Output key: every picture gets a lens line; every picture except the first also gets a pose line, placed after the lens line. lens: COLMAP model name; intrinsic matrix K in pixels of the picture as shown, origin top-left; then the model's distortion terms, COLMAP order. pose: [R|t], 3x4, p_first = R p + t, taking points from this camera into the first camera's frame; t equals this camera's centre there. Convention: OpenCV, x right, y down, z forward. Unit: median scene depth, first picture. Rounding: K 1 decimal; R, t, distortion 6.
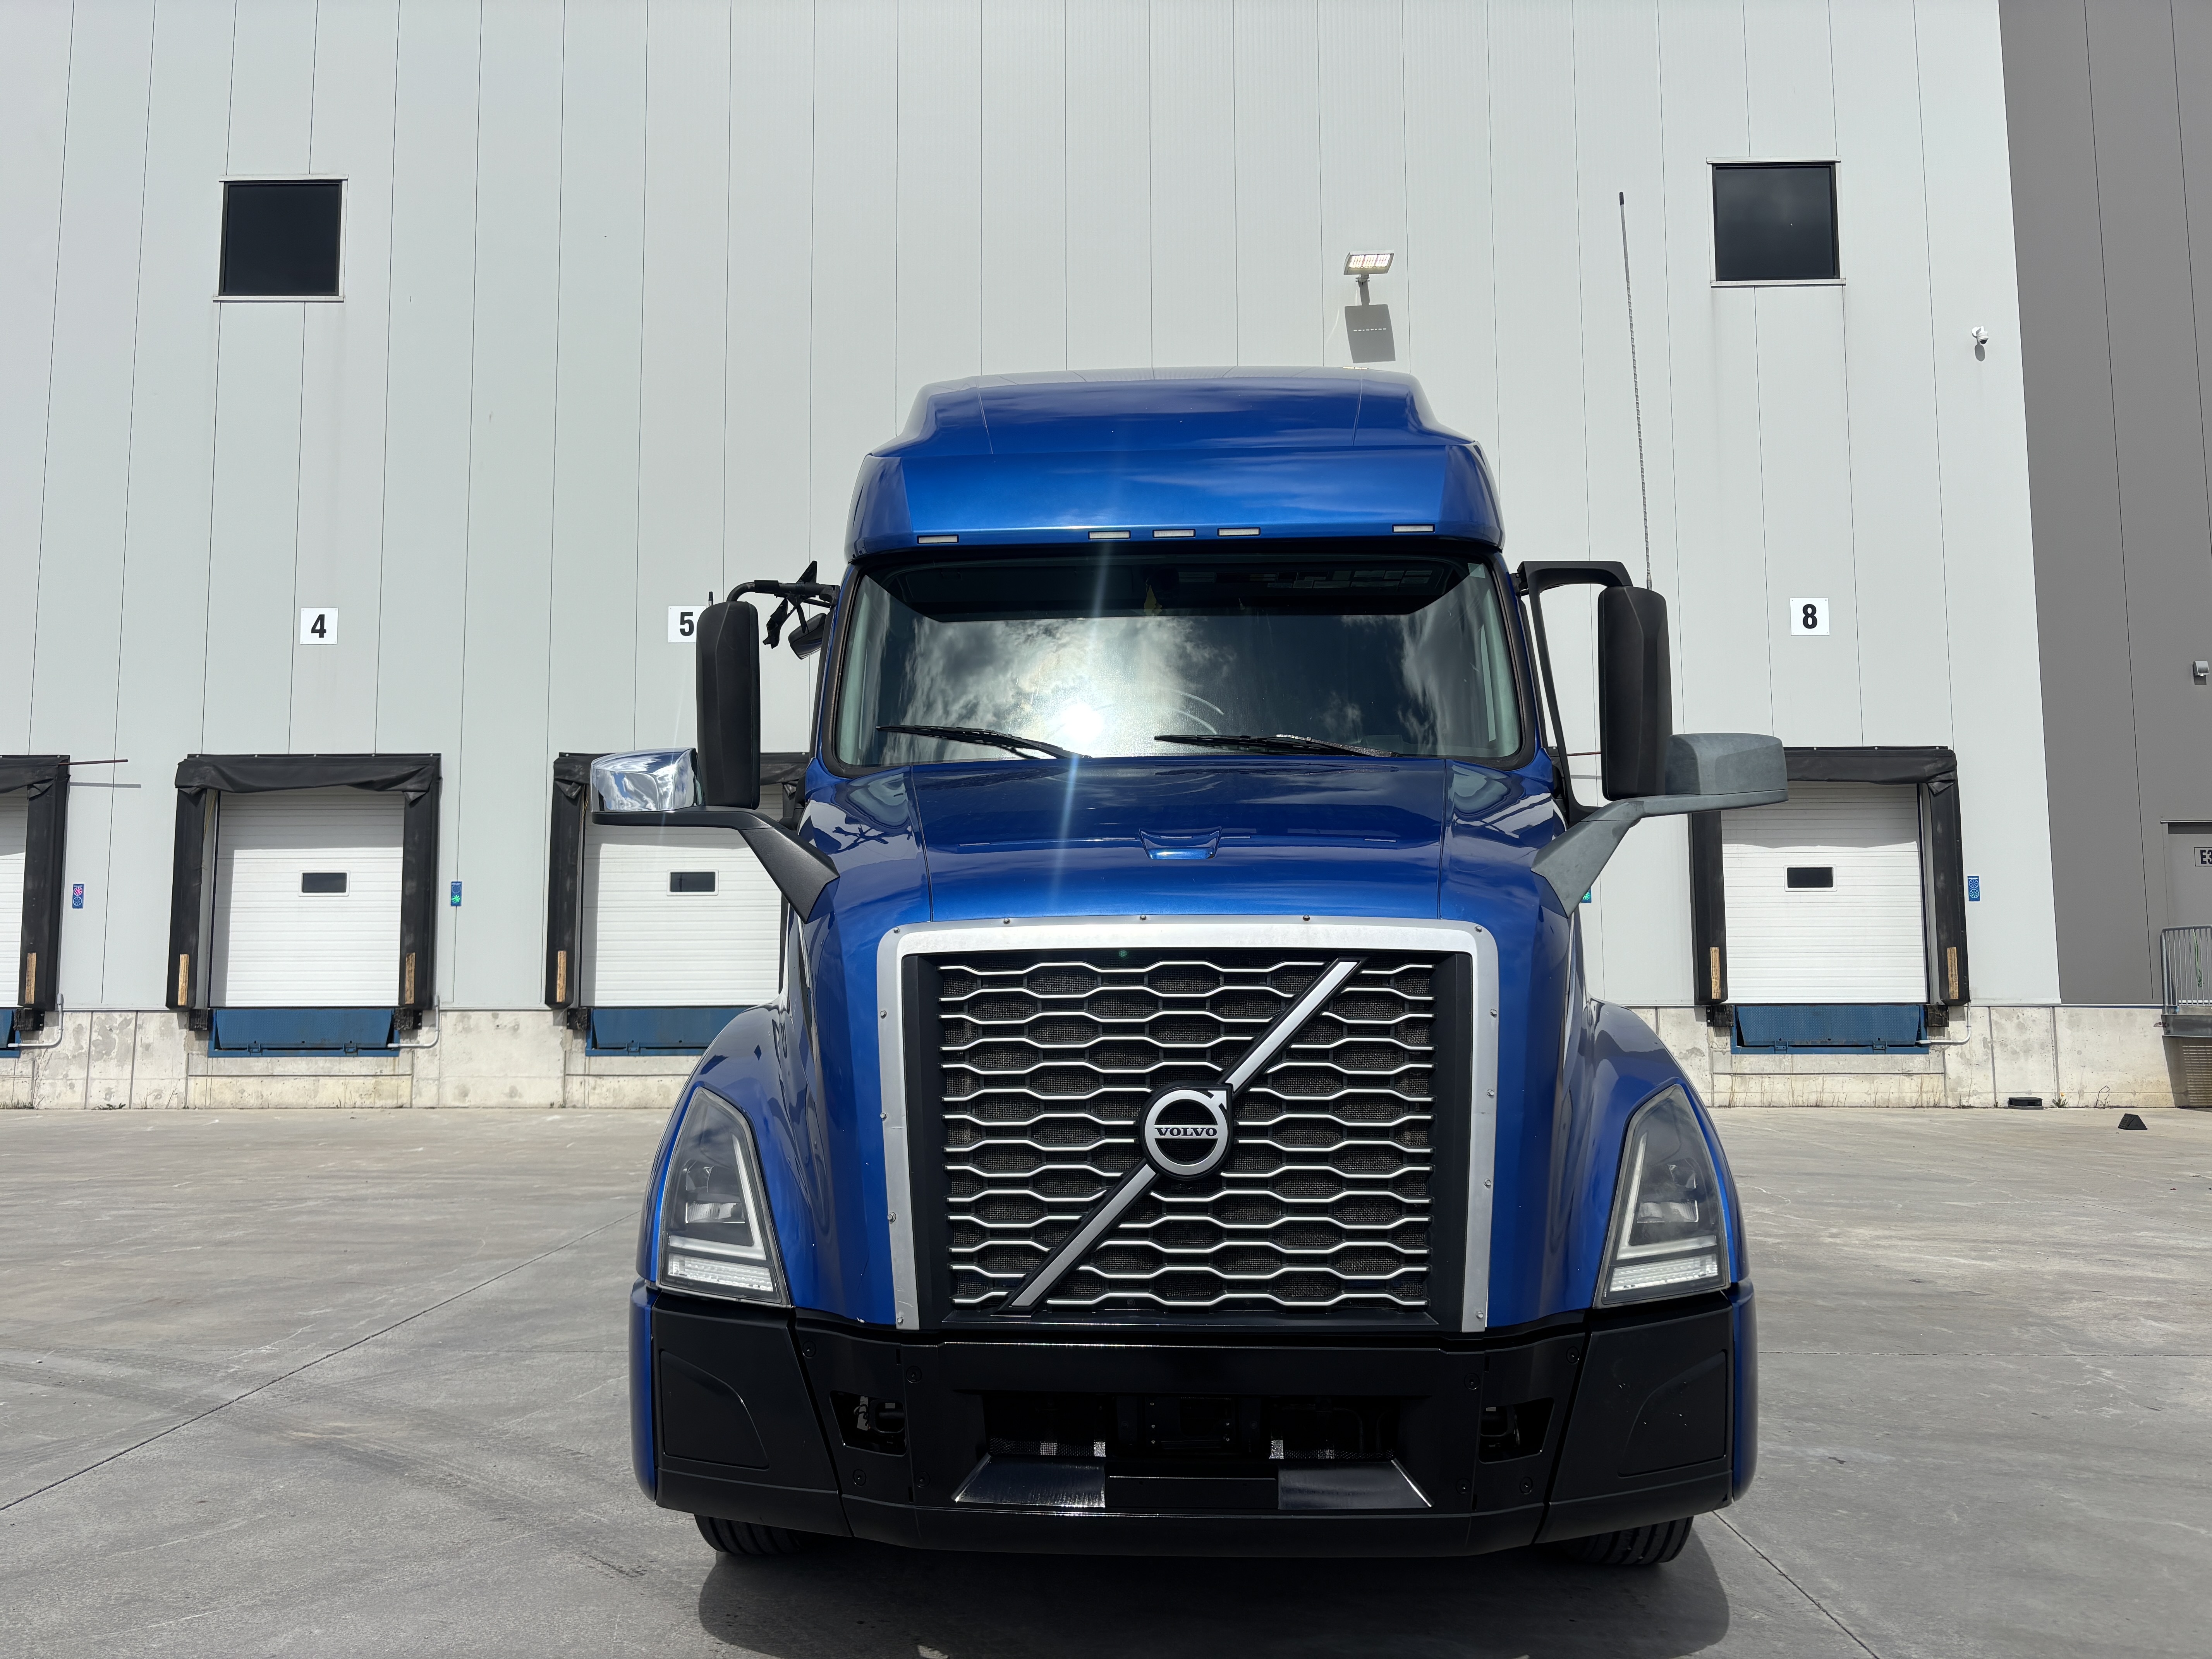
lens RADIAL K [[1684.5, 0, 1095.4], [0, 1684.5, 845.3], [0, 0, 1]] dist [0.017323, -0.029011]
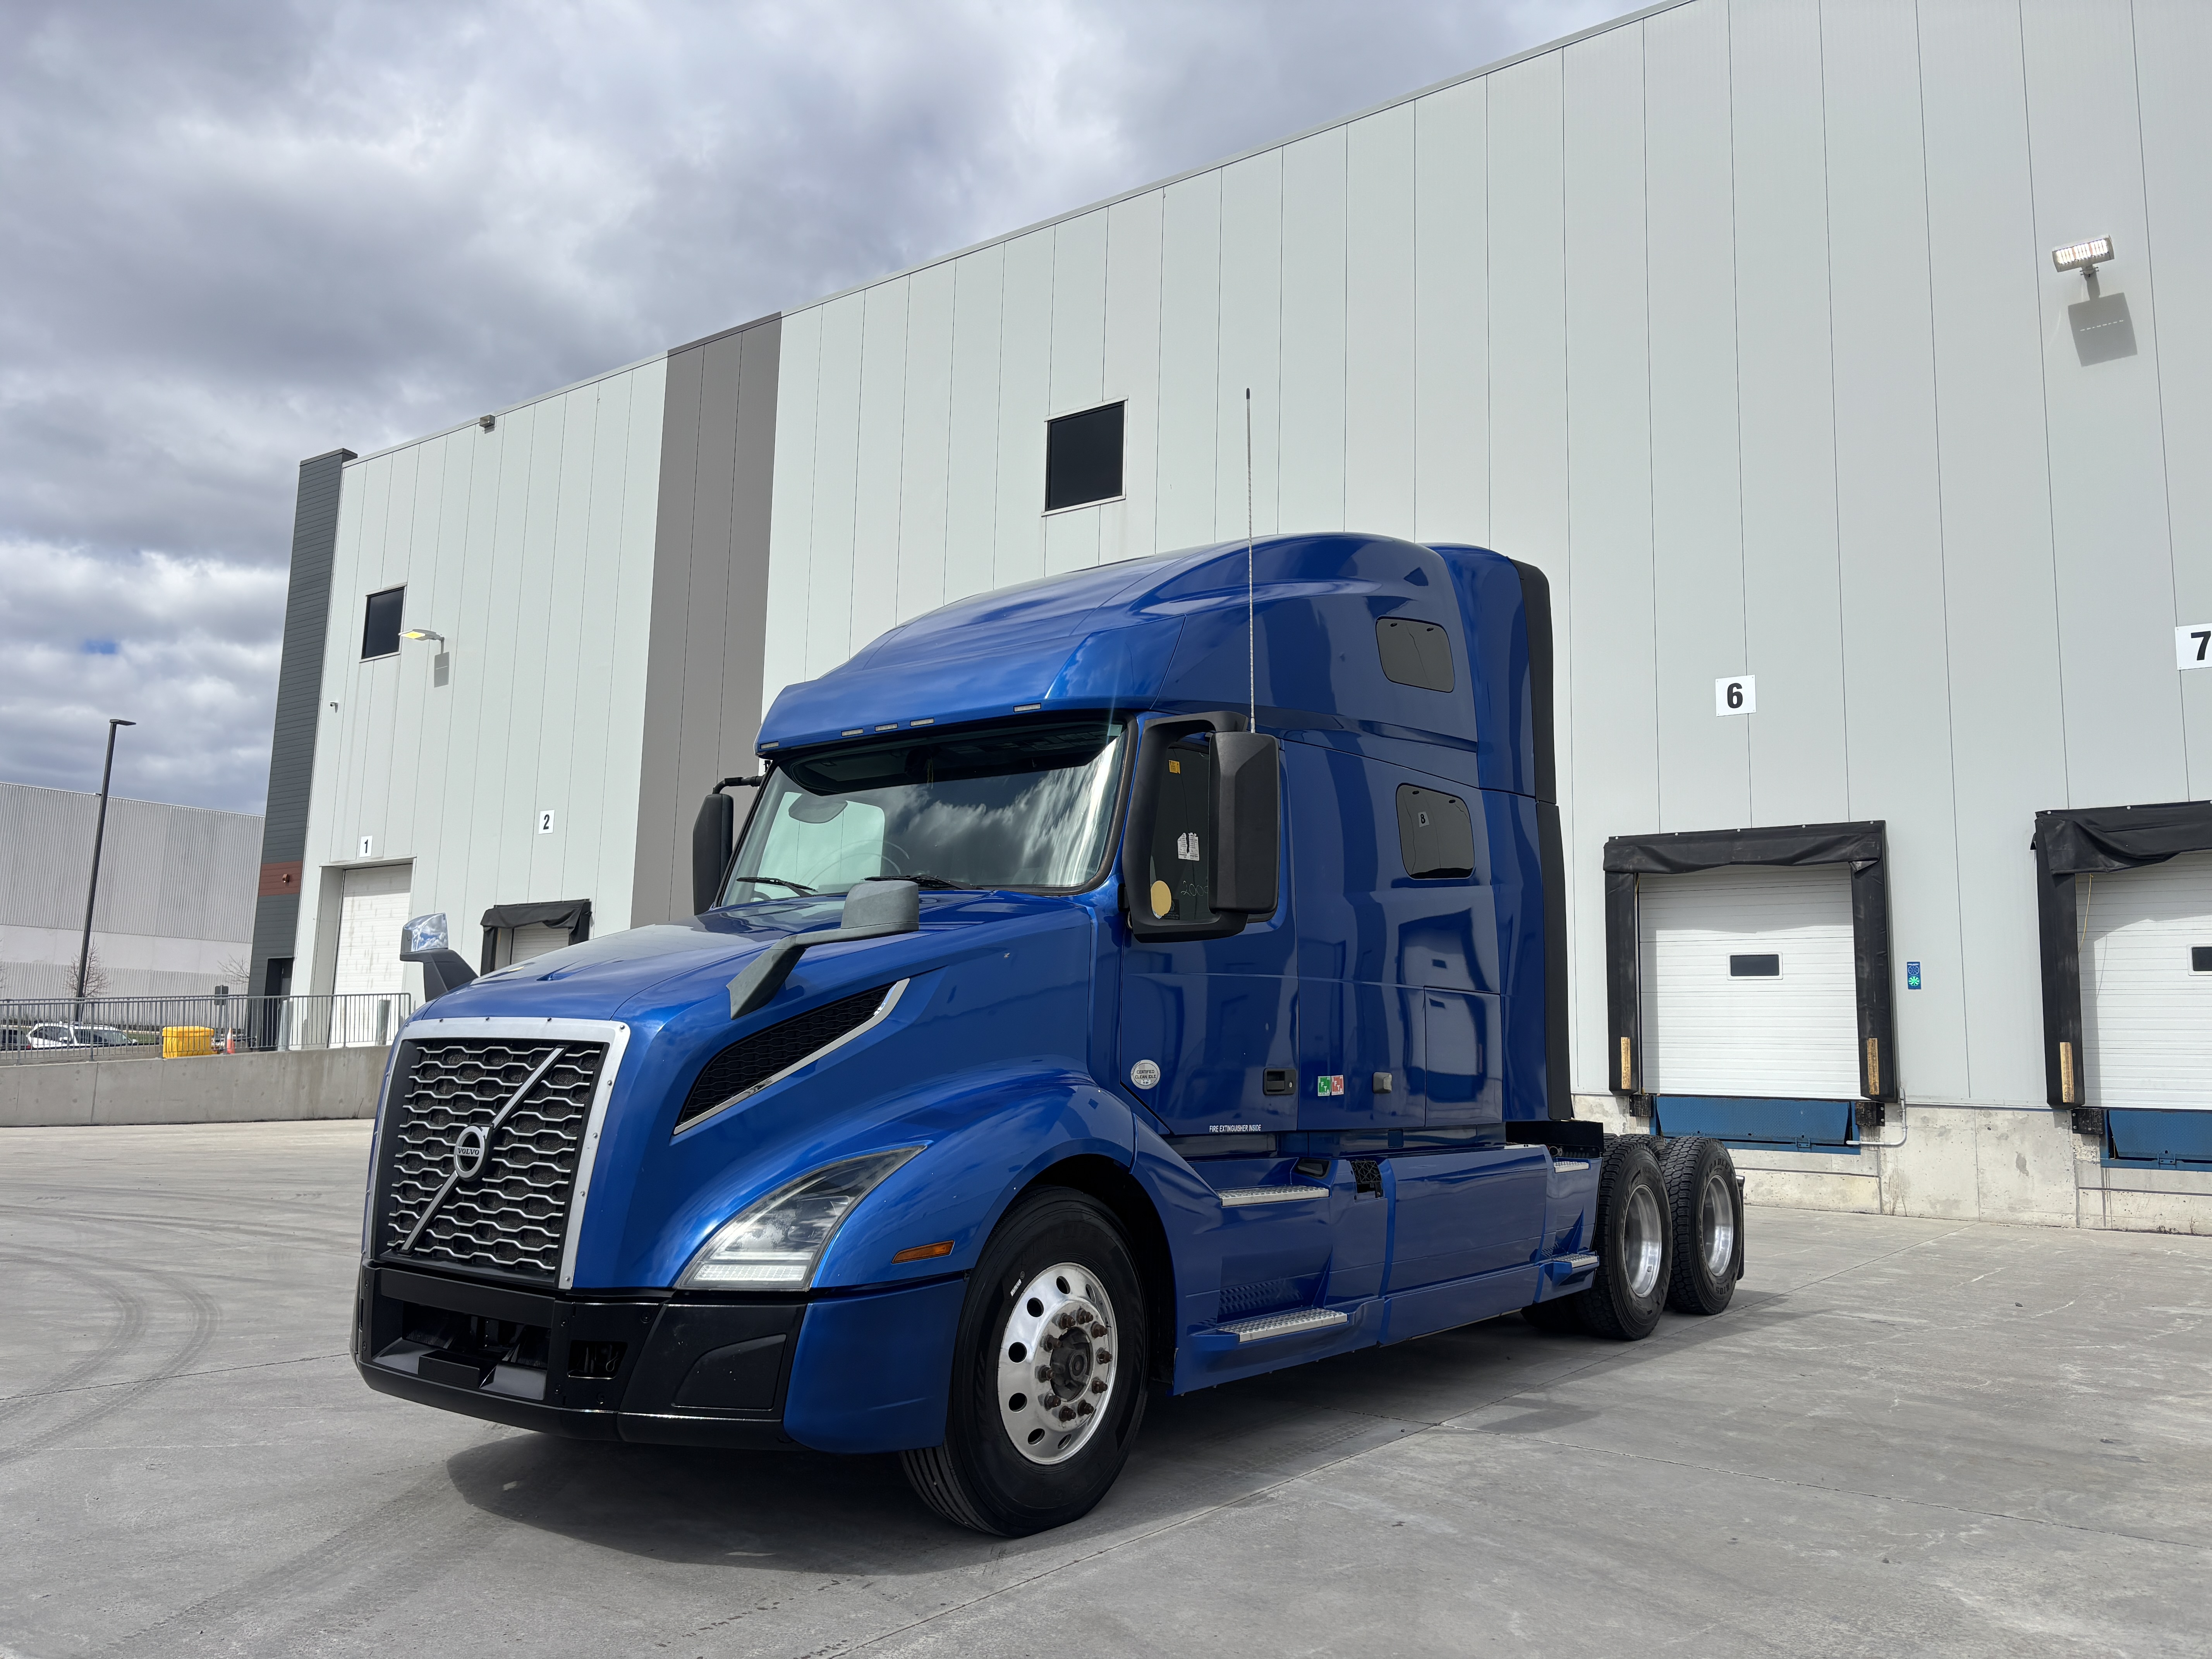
lens RADIAL K [[1684.5, 0, 1104.5], [0, 1684.5, 814.1], [0, 0, 1]] dist [0.017323, -0.029011]
pose [[0.824568, -0.070379, -0.561368, 0.683532], [0.032026, 0.996448, -0.077884, -0.003637], [0.564855, 0.046242, 0.823893, -0.004221]]
